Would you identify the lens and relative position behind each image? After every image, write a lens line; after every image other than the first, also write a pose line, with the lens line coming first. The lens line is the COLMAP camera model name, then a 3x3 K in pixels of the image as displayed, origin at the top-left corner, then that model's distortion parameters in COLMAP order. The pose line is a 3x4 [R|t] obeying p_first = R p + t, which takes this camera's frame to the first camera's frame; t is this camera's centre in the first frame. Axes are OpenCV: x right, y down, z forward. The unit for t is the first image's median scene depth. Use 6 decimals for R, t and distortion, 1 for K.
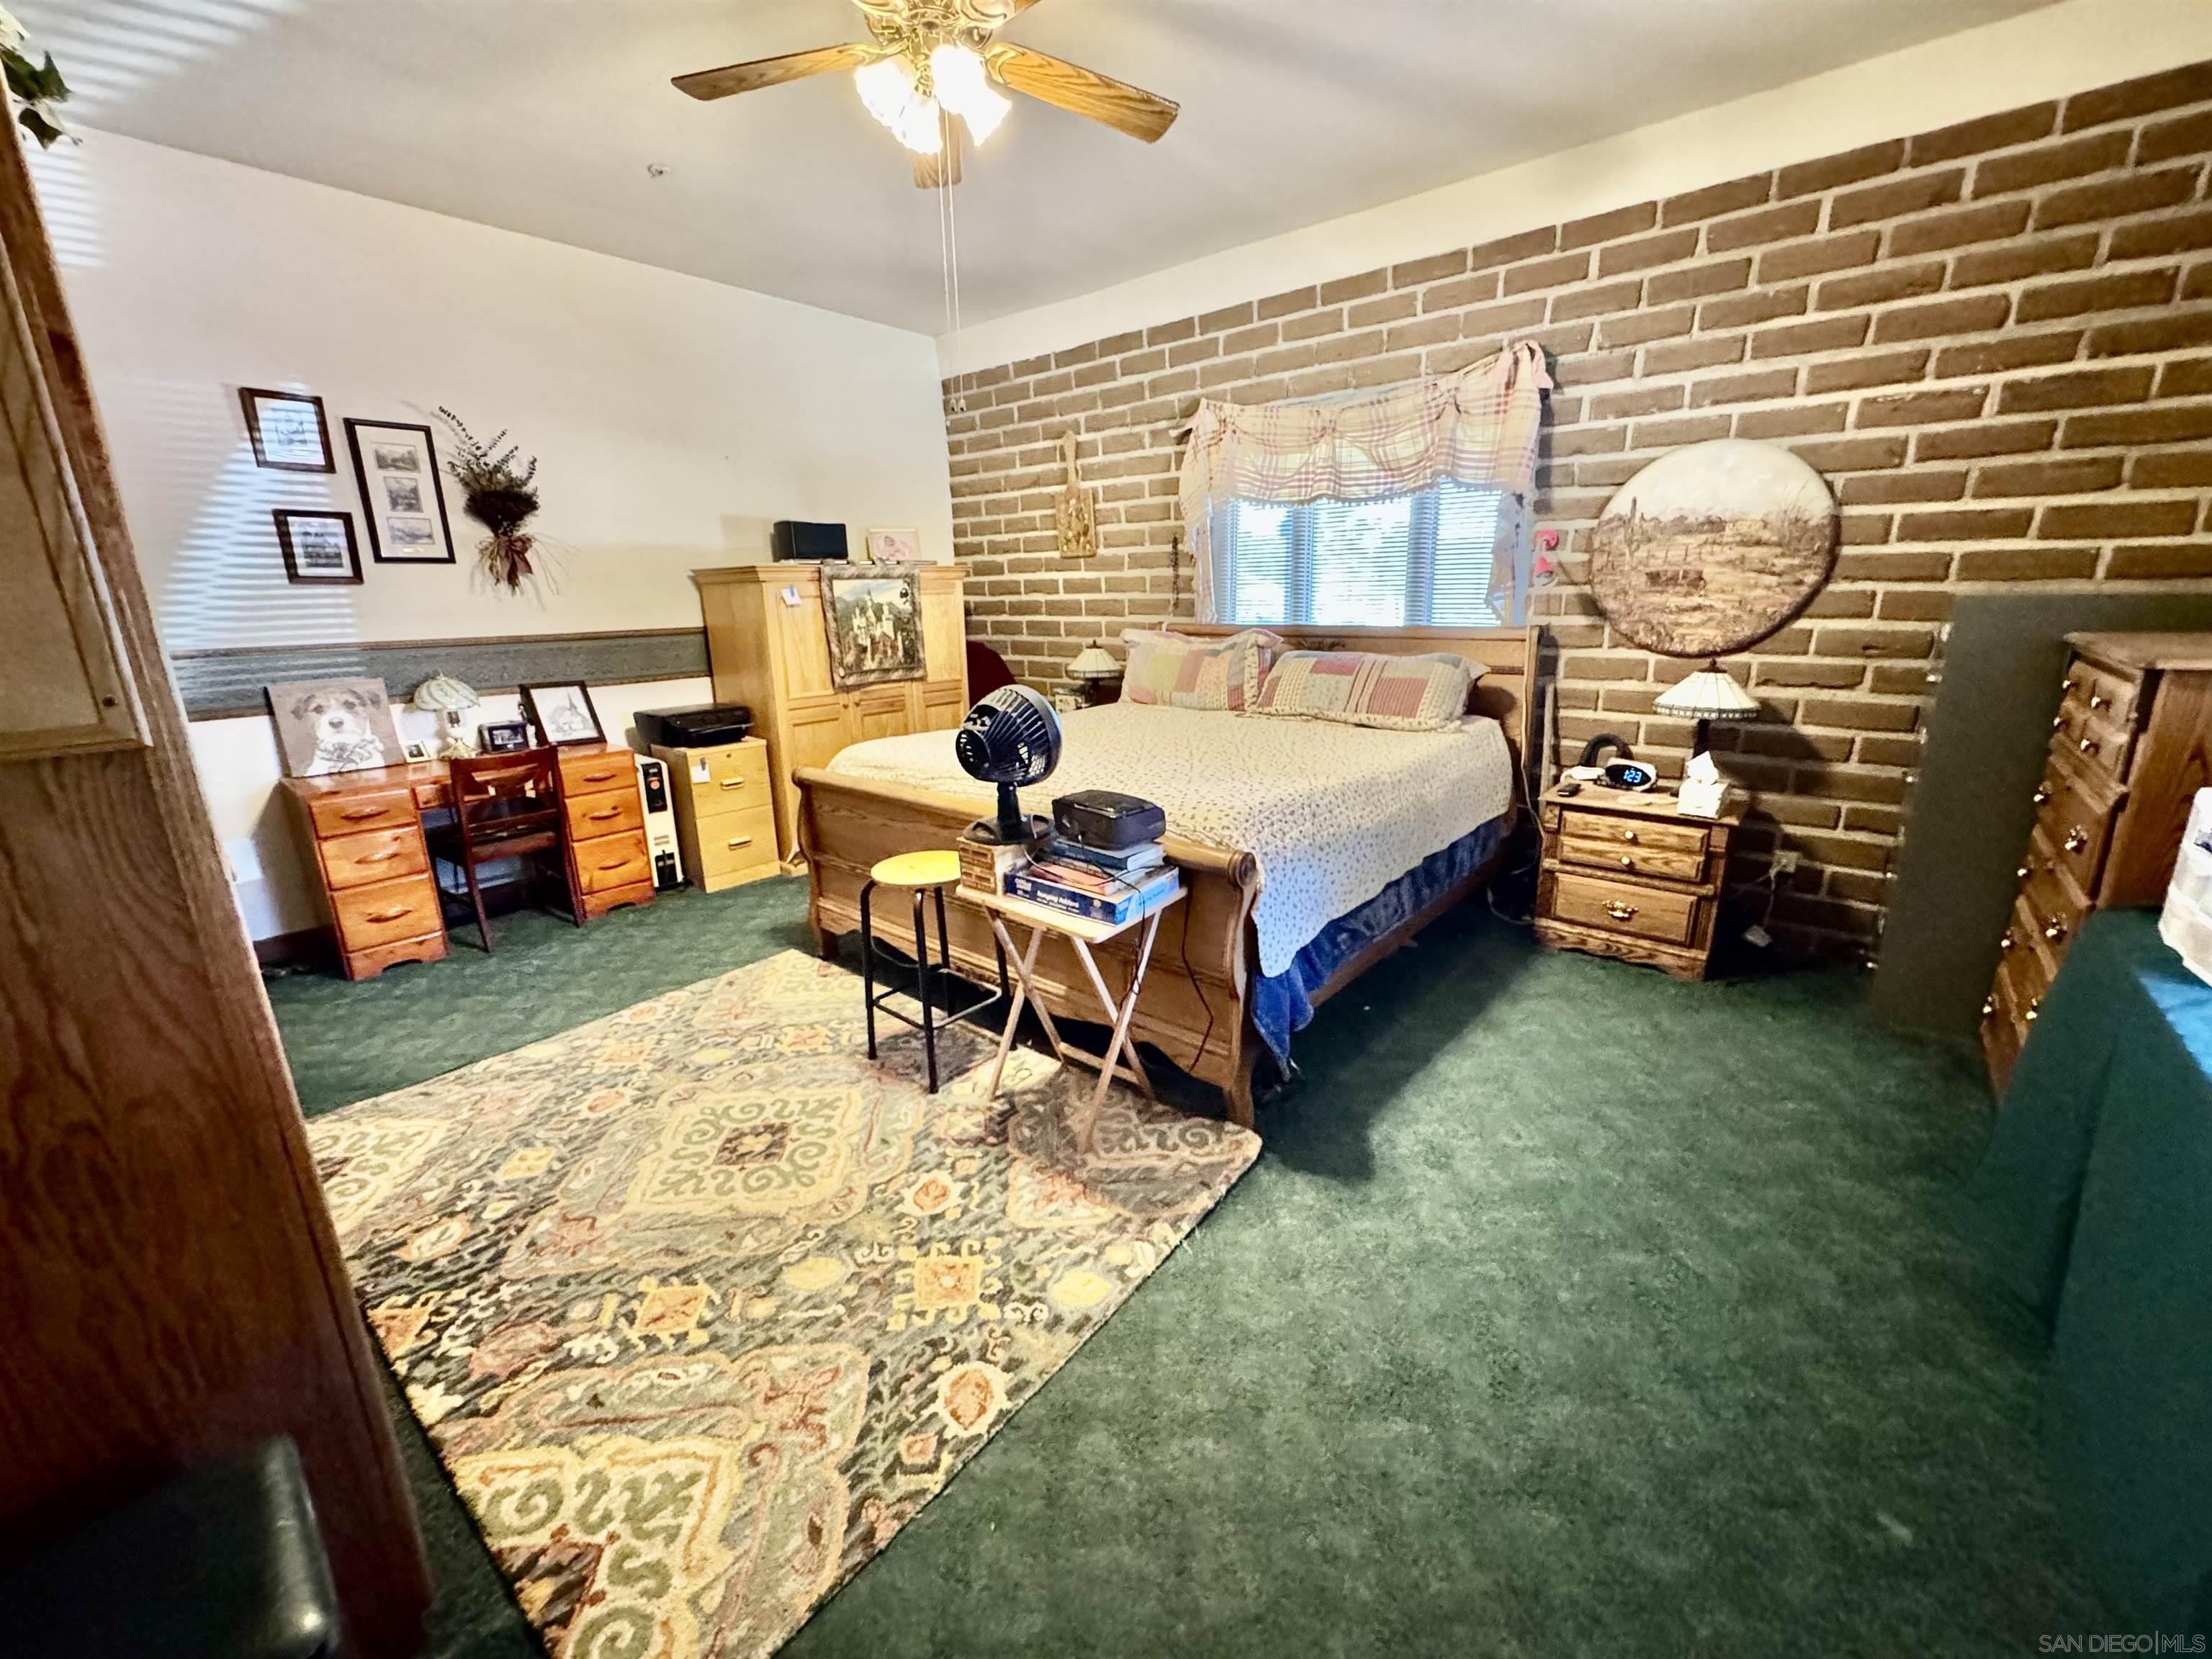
lens RADIAL K [[887.3, 0, 1111.2], [0, 887.3, 821.9], [0, 0, 1]] dist [-0.004047, 0.000978]
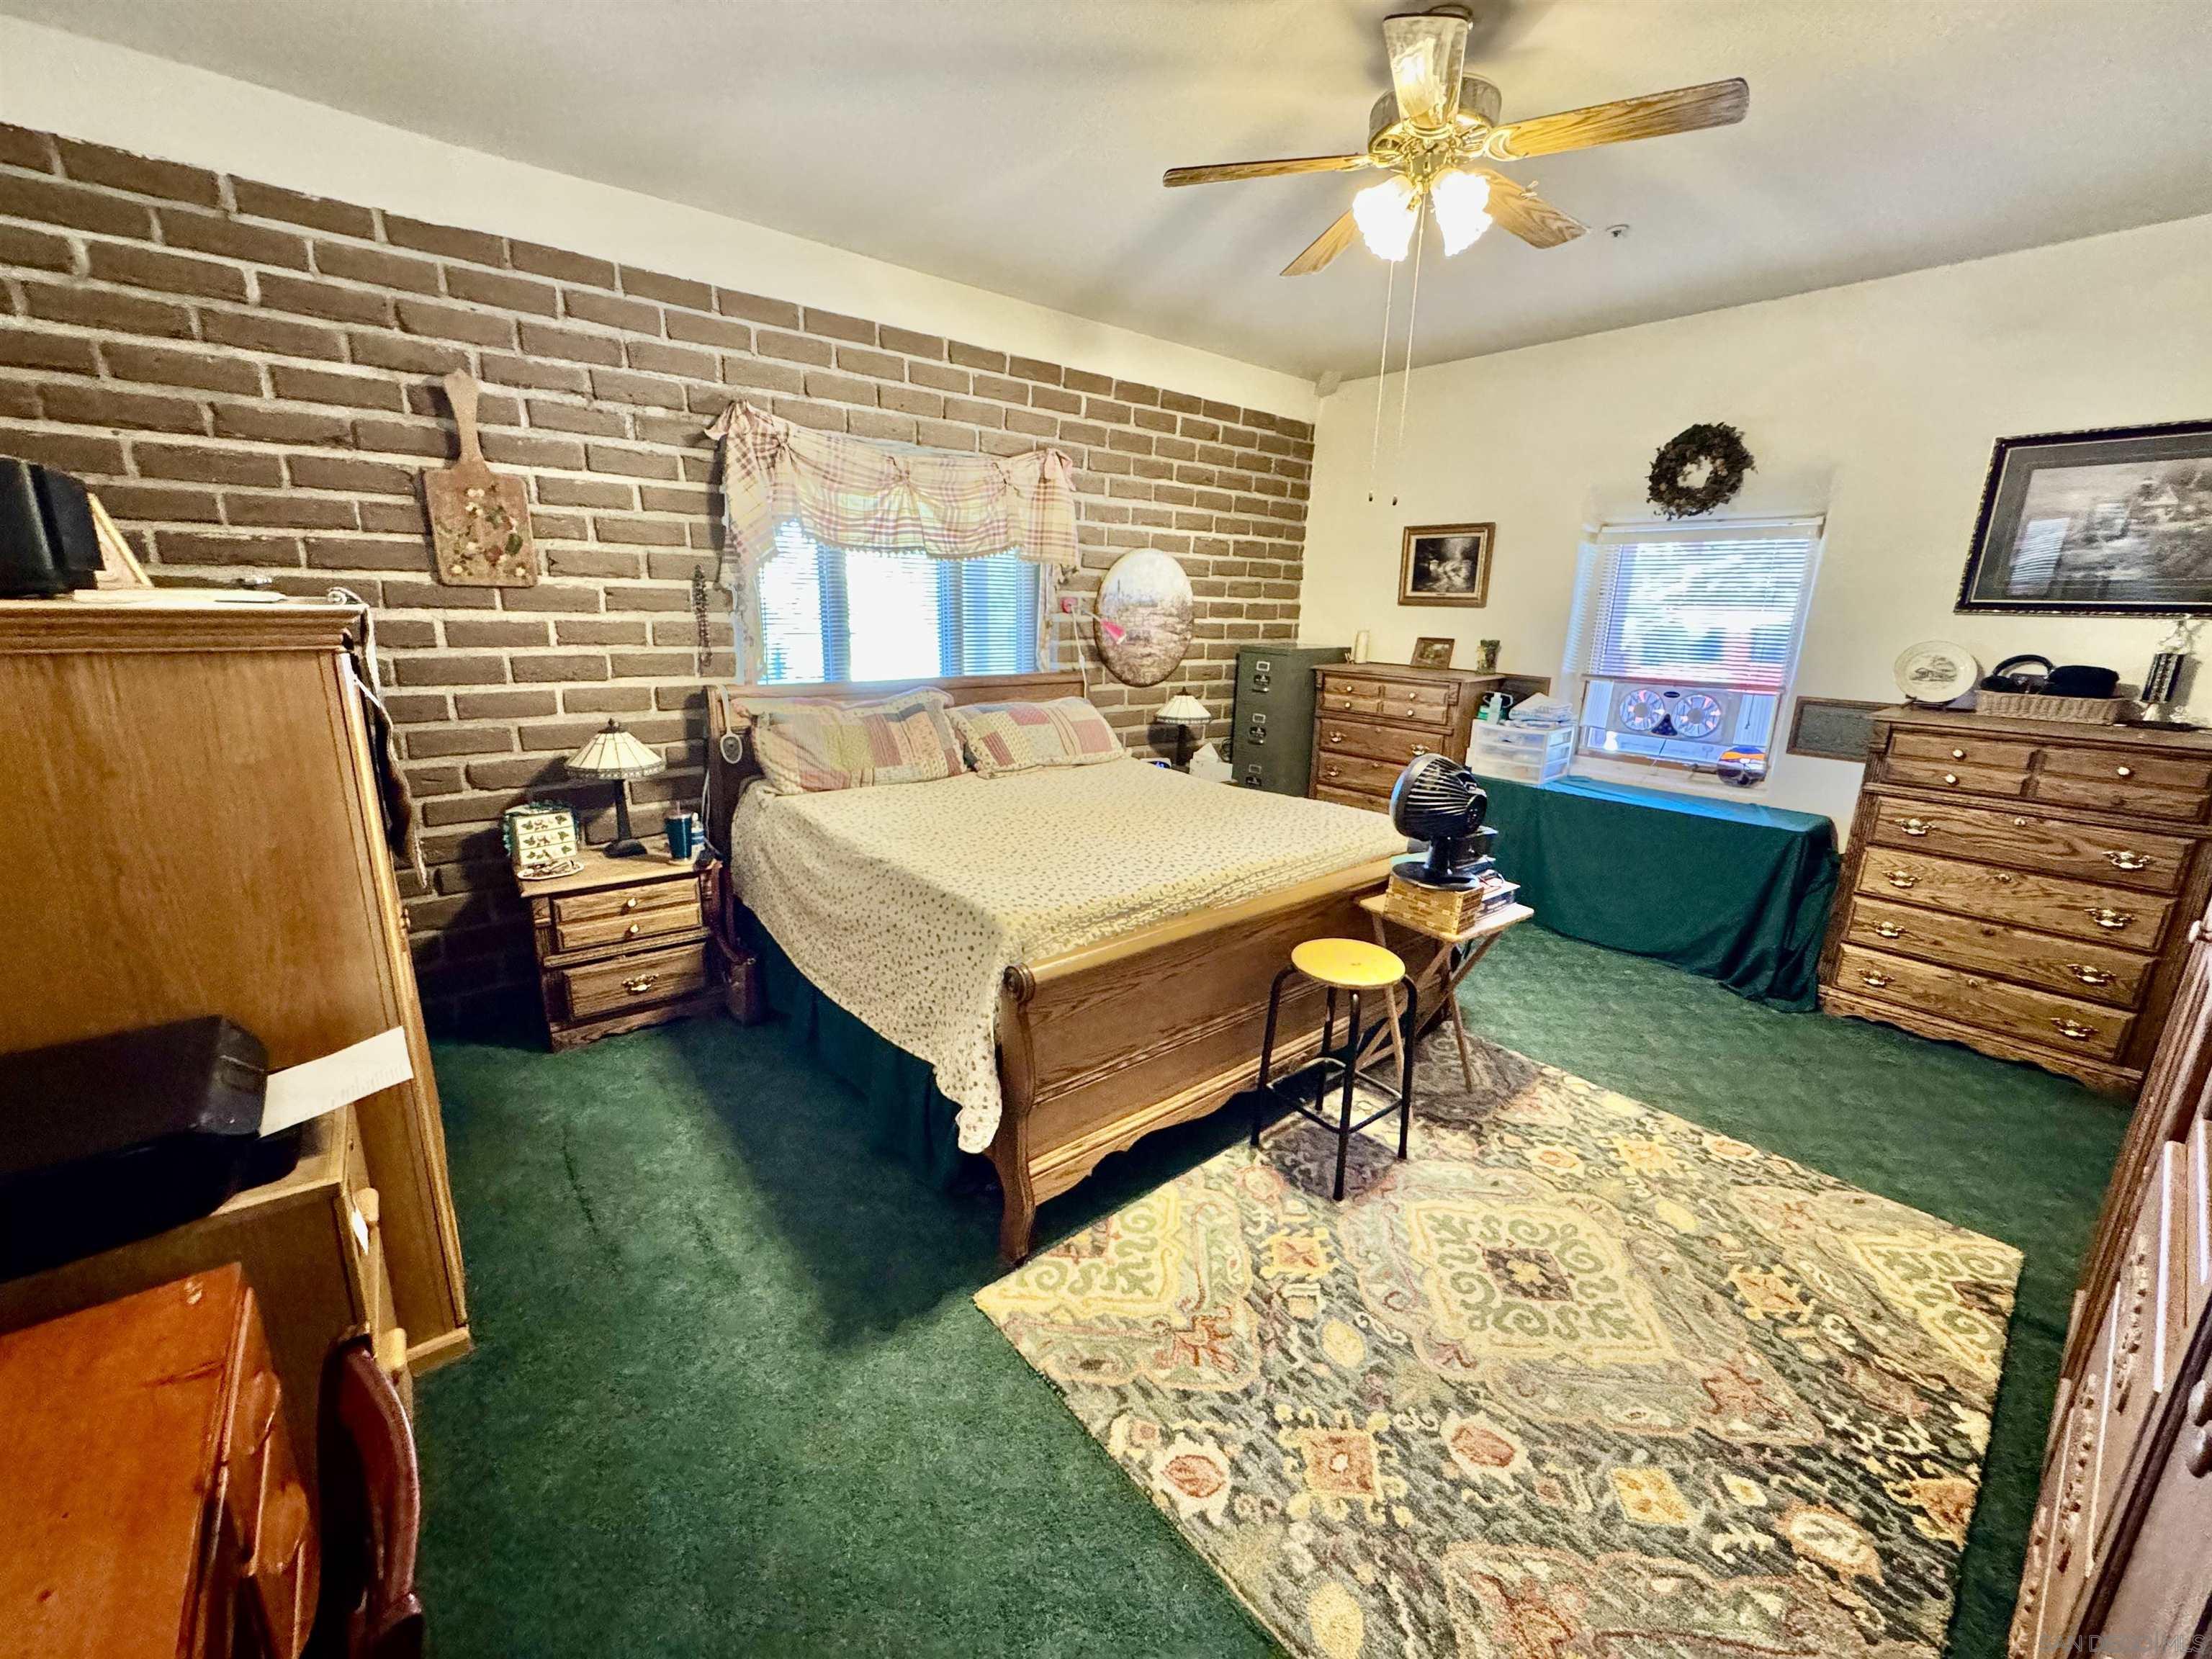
lens RADIAL K [[887.3, 0, 1109.3], [0, 887.3, 820.4], [0, 0, 1]] dist [-0.004047, 0.000978]
pose [[0.173469, -0.211846, 0.961785, -1.490695], [0.225991, 0.959093, 0.170493, -0.409503], [-0.958560, 0.187779, 0.214249, 1.326627]]
